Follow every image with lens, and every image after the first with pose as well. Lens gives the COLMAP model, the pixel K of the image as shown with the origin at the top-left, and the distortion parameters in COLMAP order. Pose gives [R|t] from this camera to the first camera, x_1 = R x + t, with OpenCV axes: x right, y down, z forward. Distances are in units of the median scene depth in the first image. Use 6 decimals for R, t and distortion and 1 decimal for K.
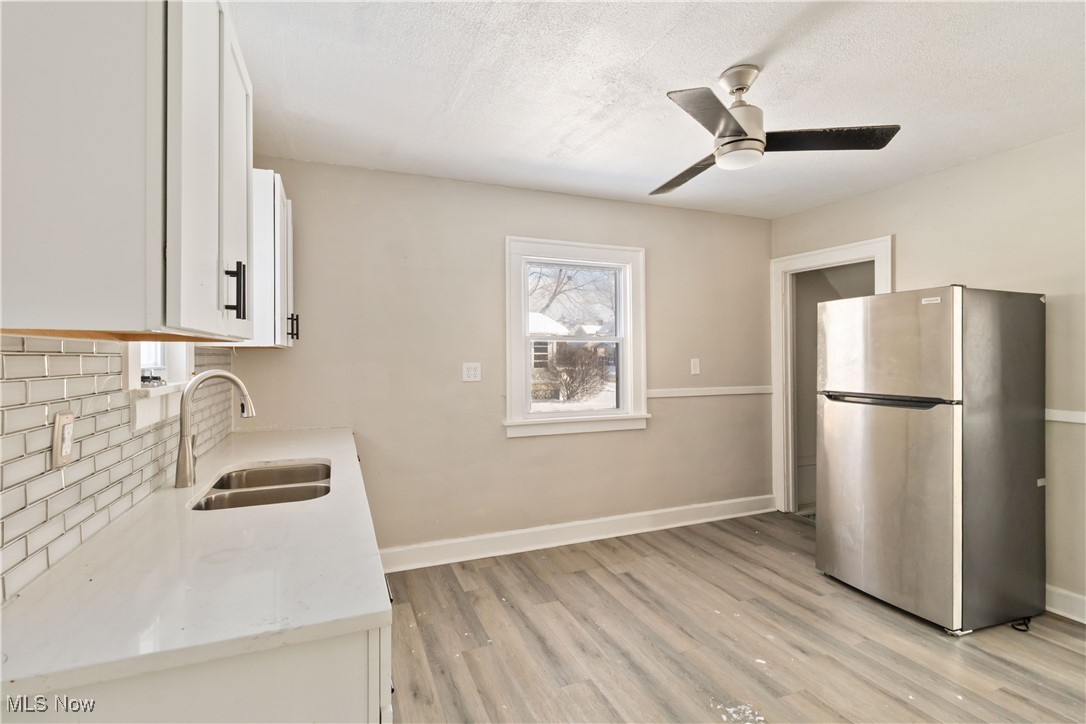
lens RADIAL K [[501.6, 0, 535.9], [0, 501.6, 354.8], [0, 0, 1]] dist [0.004987, 0.000268]
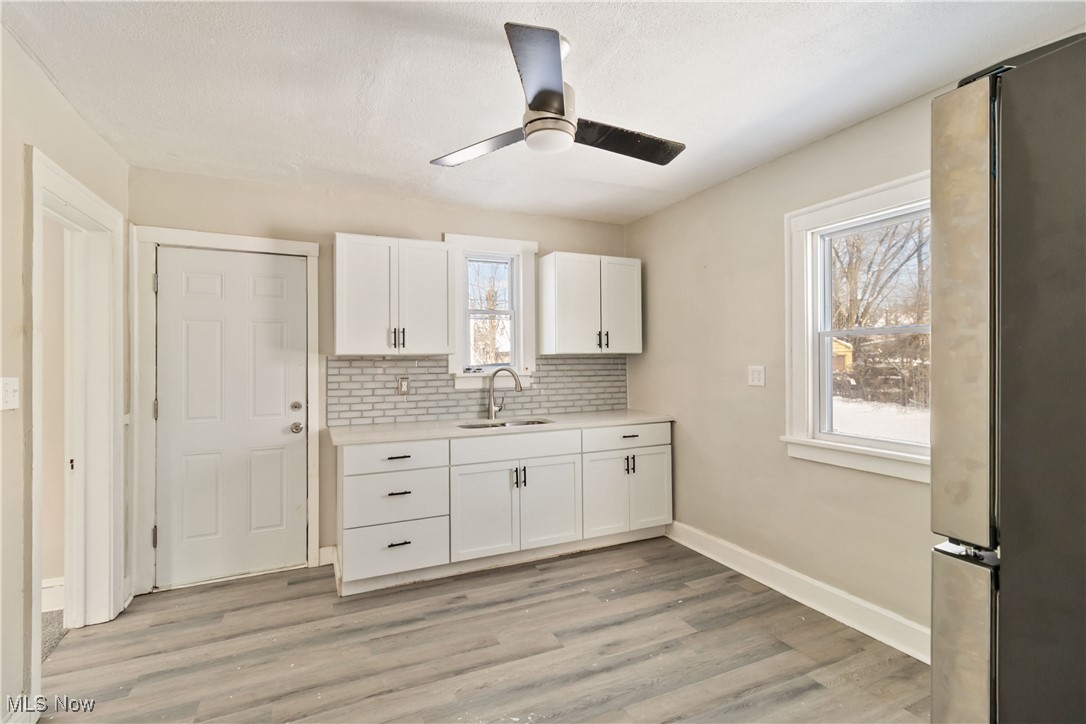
lens RADIAL K [[501.6, 0, 533.6], [0, 501.6, 352.7], [0, 0, 1]] dist [0.004987, 0.000268]
pose [[0.044324, -0.010798, -0.998959, 0.891497], [0.014246, 0.999847, -0.010175, -0.005051], [0.998916, -0.013780, 0.044471, 0.638856]]
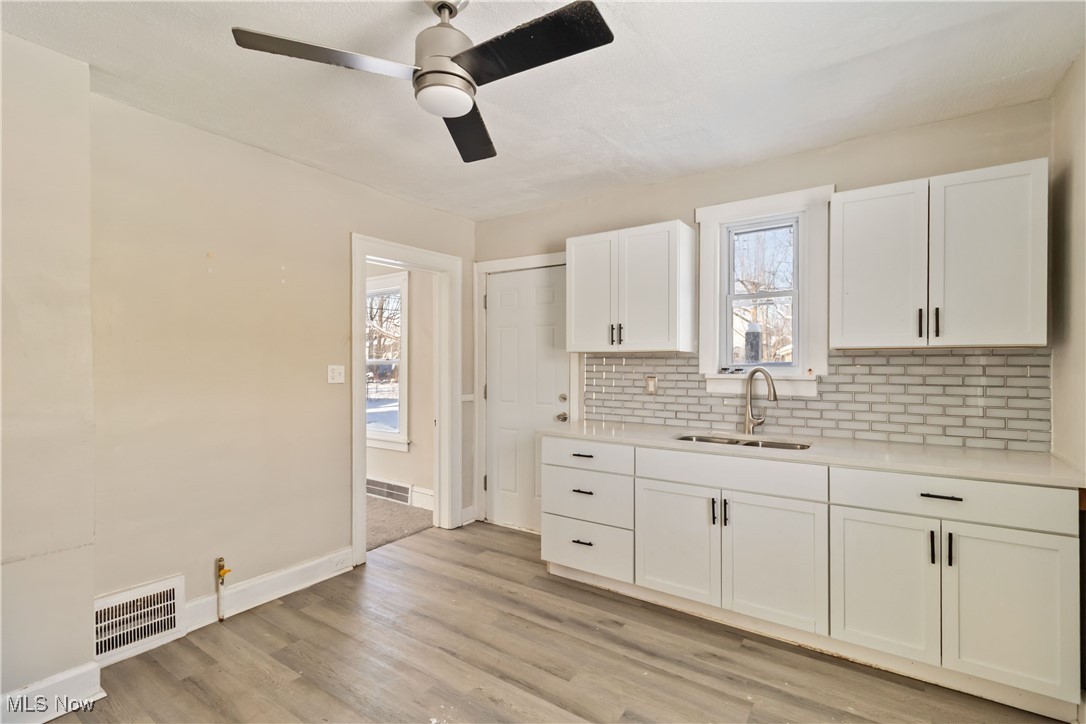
lens RADIAL K [[501.6, 0, 543.5], [0, 501.6, 363.8], [0, 0, 1]] dist [0.004987, 0.000268]
pose [[-0.829830, 0.002807, -0.558010, 0.491093], [0.004450, 0.999989, -0.001588, 0.010766], [0.557999, -0.003801, -0.829833, 1.190221]]
